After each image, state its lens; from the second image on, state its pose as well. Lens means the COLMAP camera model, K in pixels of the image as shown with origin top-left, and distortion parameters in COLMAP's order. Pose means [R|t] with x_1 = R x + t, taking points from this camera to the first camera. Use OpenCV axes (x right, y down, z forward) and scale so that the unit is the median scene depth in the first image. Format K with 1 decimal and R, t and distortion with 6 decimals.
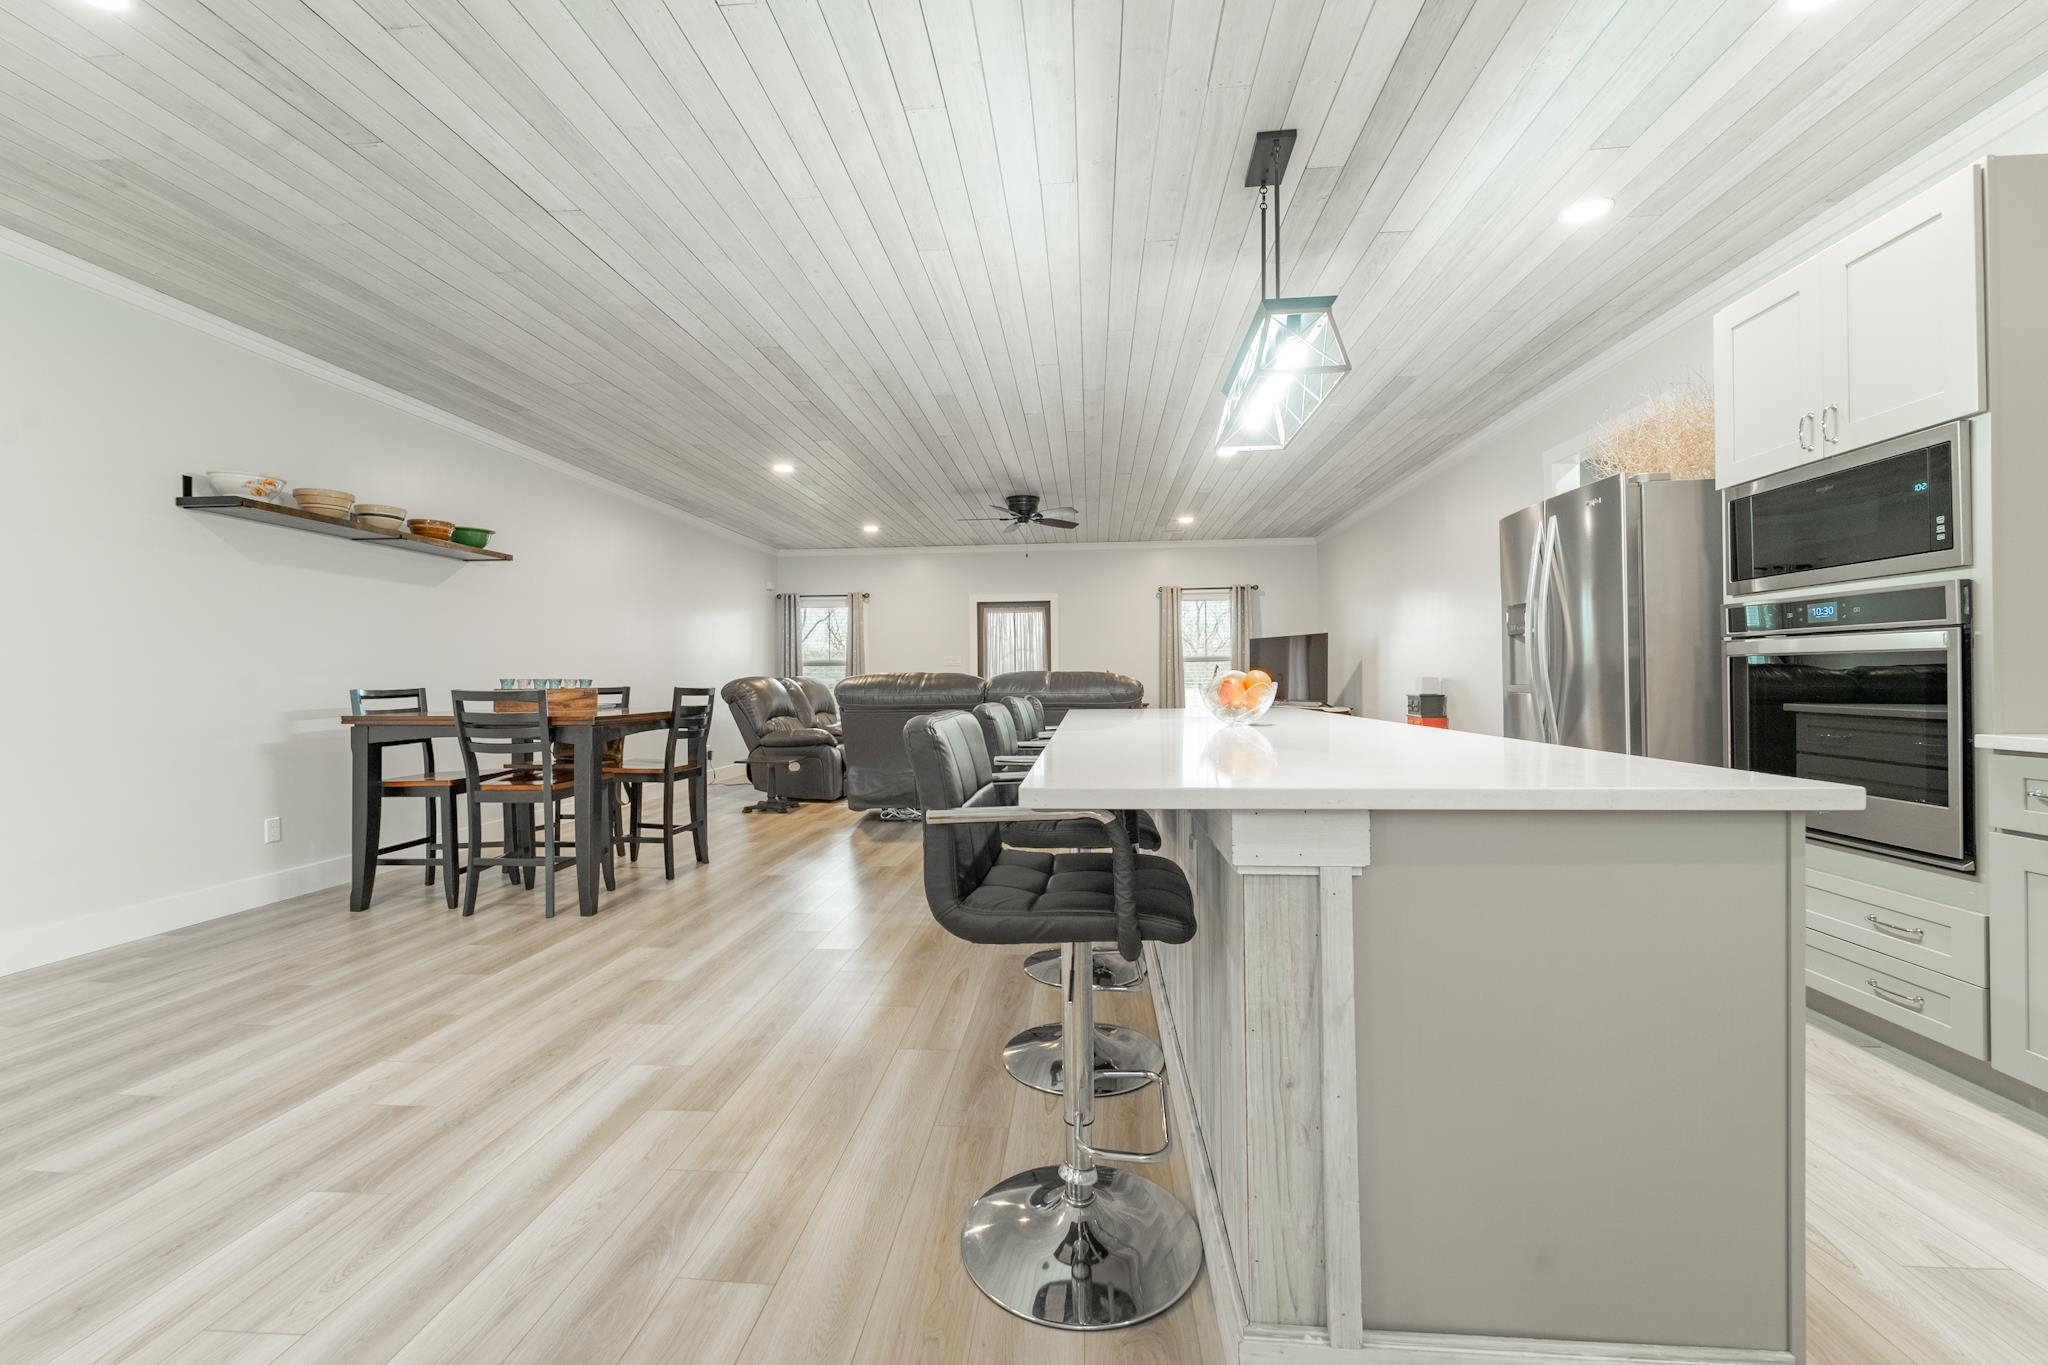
lens RADIAL K [[832.0, 0, 1021.8], [0, 832.0, 676.9], [0, 0, 1]] dist [-0.000538, -0.000788]
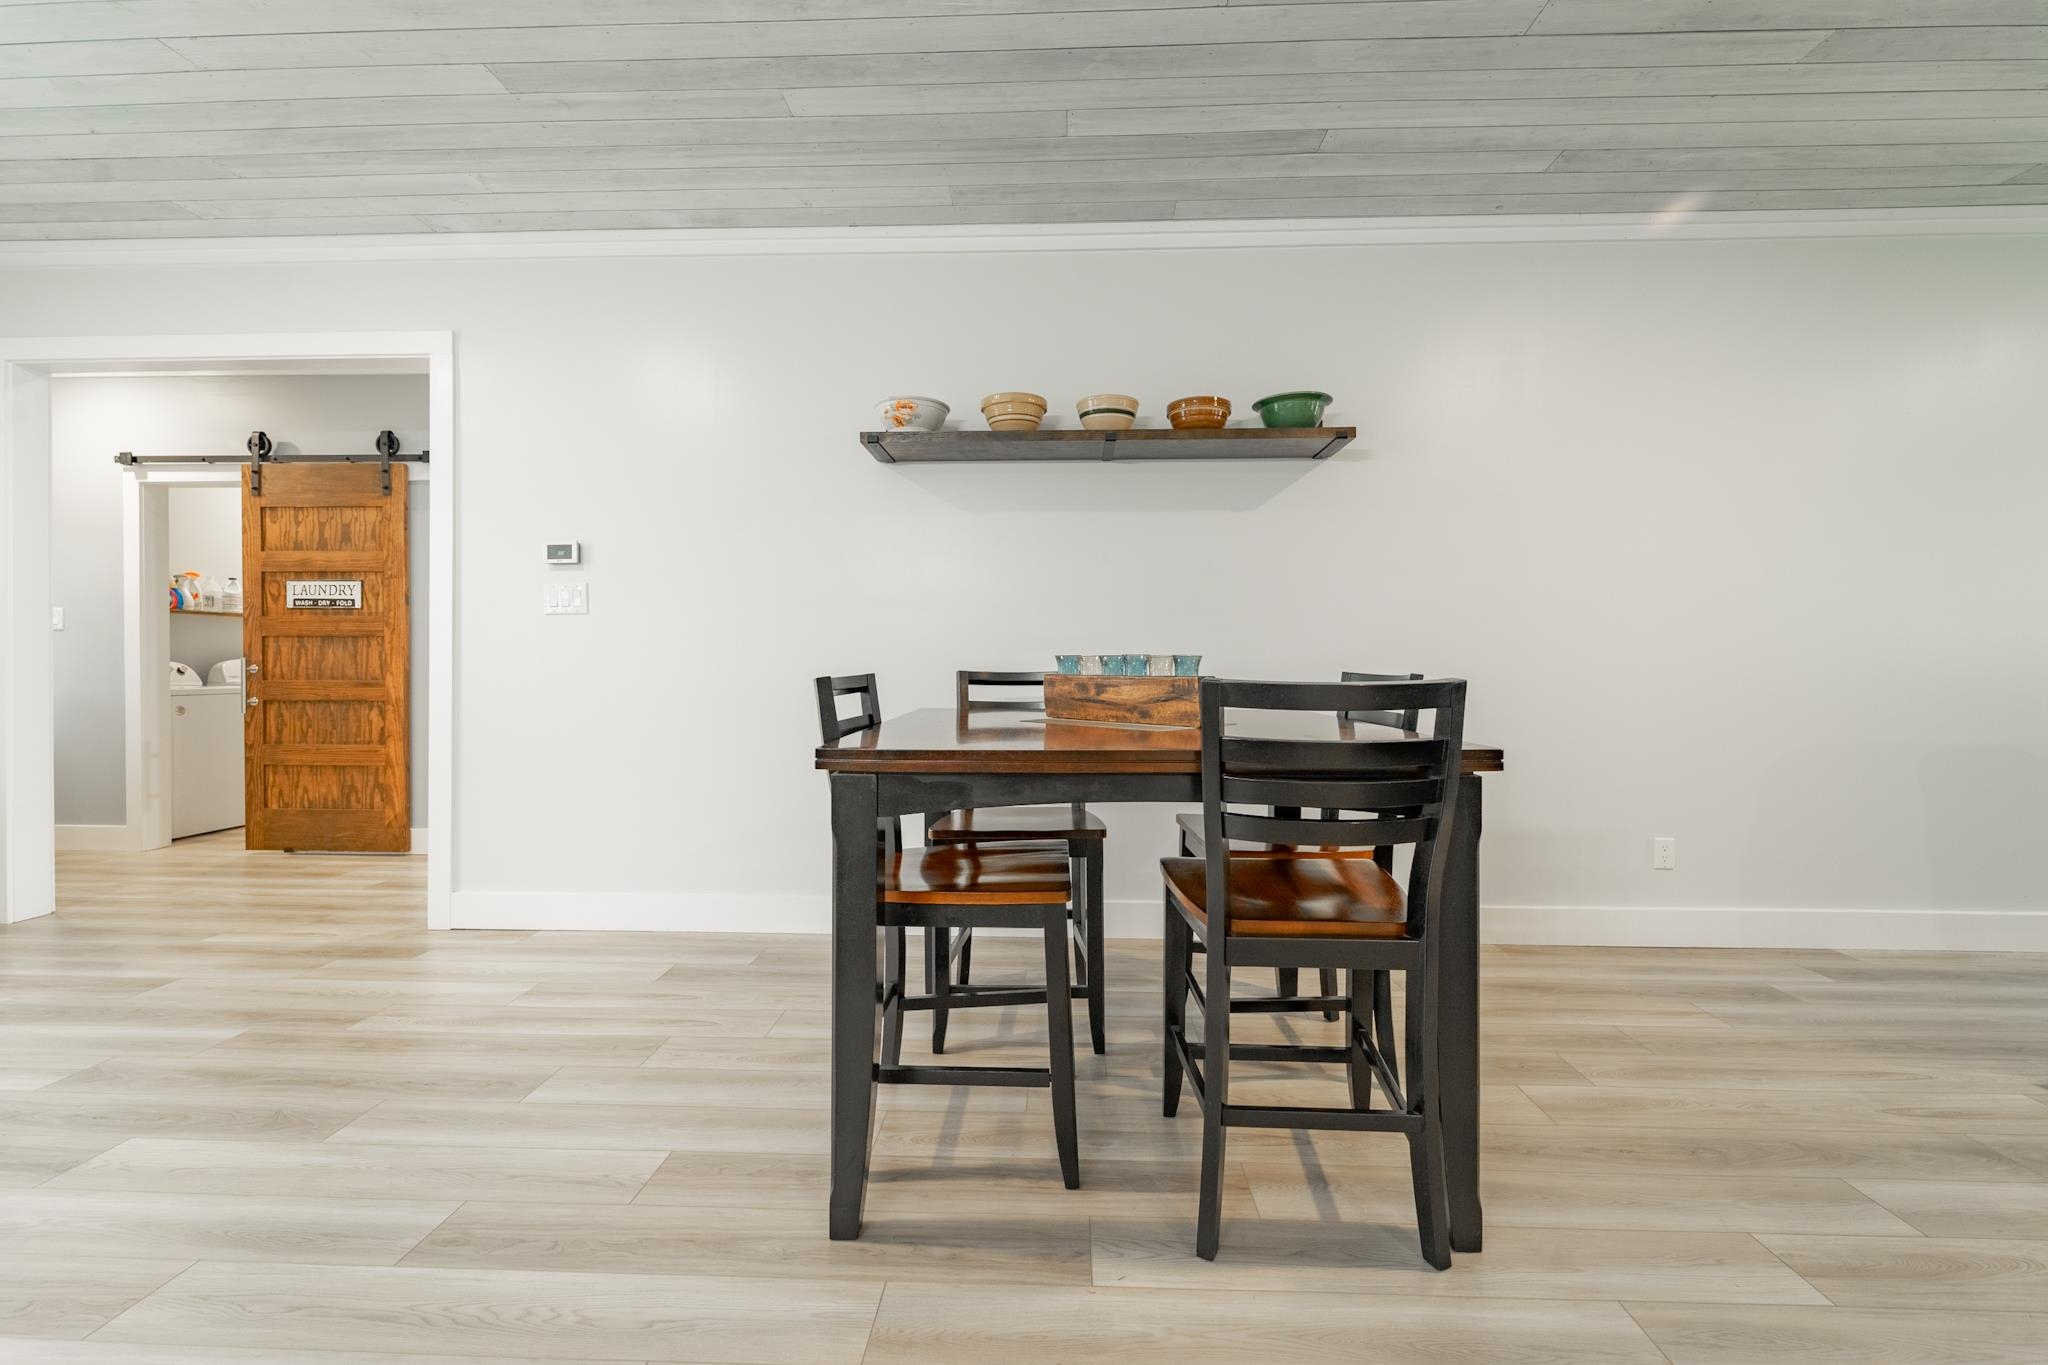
lens RADIAL K [[832.0, 0, 1021.2], [0, 832.0, 672.0], [0, 0, 1]] dist [-0.000538, -0.000788]
pose [[0.043972, 0.014644, -0.998925, -0.103707], [0.000512, 0.999892, 0.014681, 0.005469], [0.999033, -0.001157, 0.043960, 0.963371]]
